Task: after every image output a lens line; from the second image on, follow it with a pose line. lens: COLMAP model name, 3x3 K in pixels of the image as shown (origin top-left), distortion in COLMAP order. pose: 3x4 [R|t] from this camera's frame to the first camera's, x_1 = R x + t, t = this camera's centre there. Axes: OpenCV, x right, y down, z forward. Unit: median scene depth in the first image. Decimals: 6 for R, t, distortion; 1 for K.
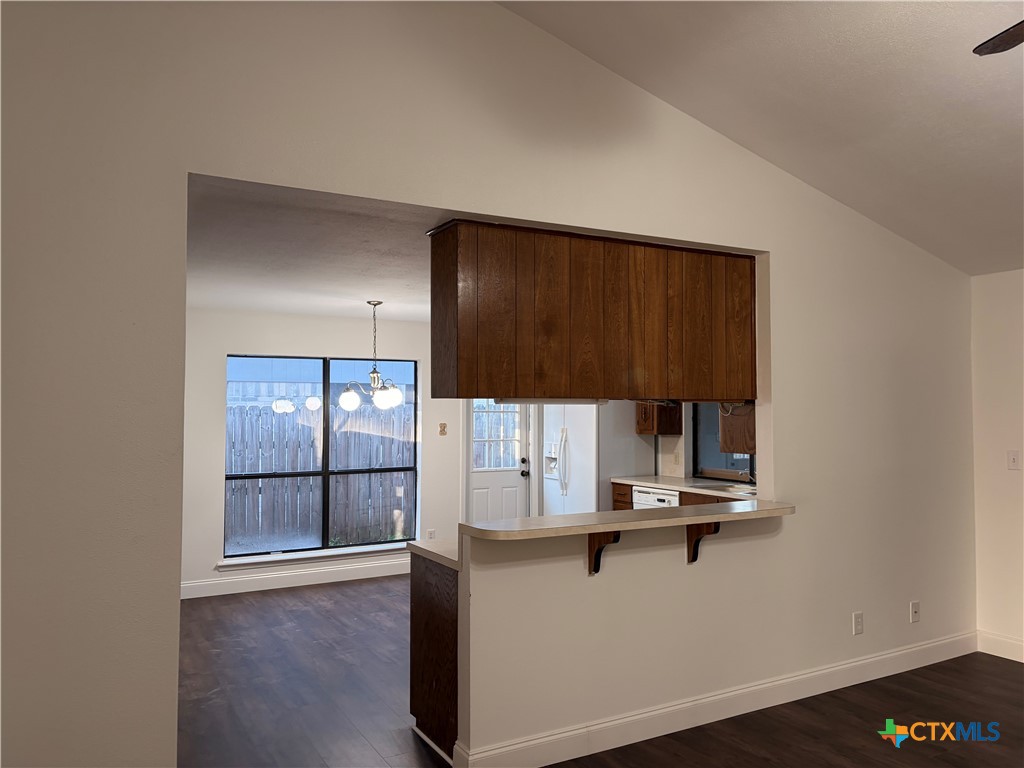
lens RADIAL K [[775.9, 0, 509.0], [0, 775.9, 380.5], [0, 0, 1]] dist [0.044149, -0.047896]
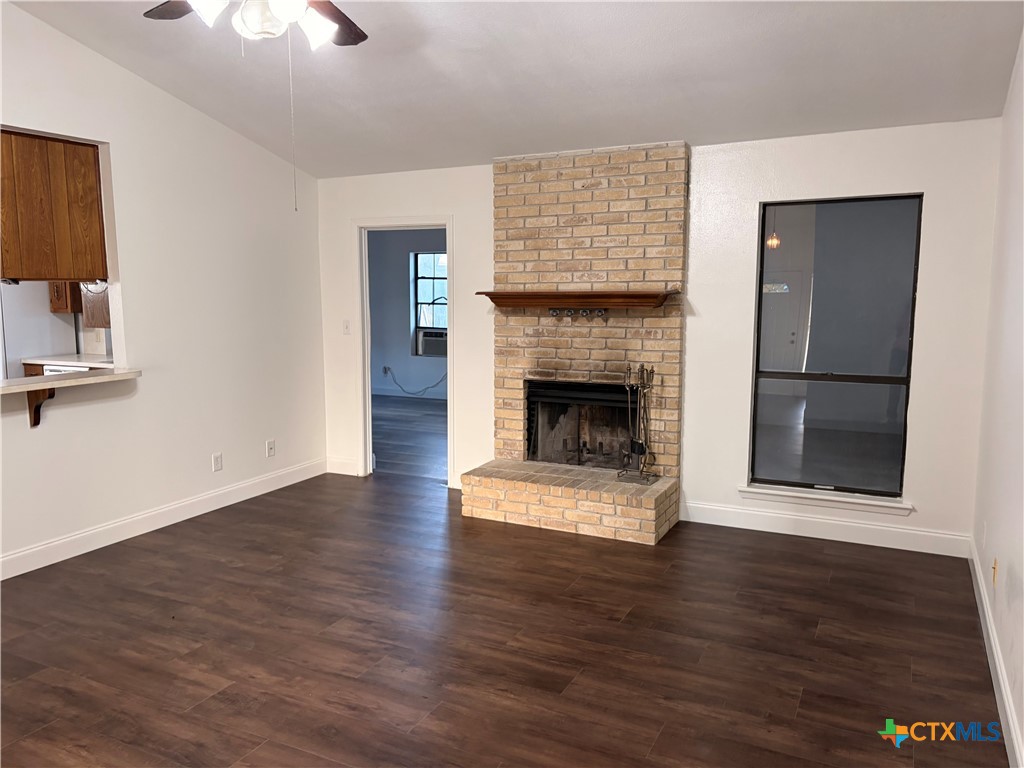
lens RADIAL K [[775.9, 0, 515.9], [0, 775.9, 386.2], [0, 0, 1]] dist [0.044149, -0.047896]
pose [[0.829783, -0.072234, 0.553392, 0.099086], [-0.018587, 0.987462, 0.156762, -0.005905], [-0.557777, -0.140364, 0.818036, -0.152831]]
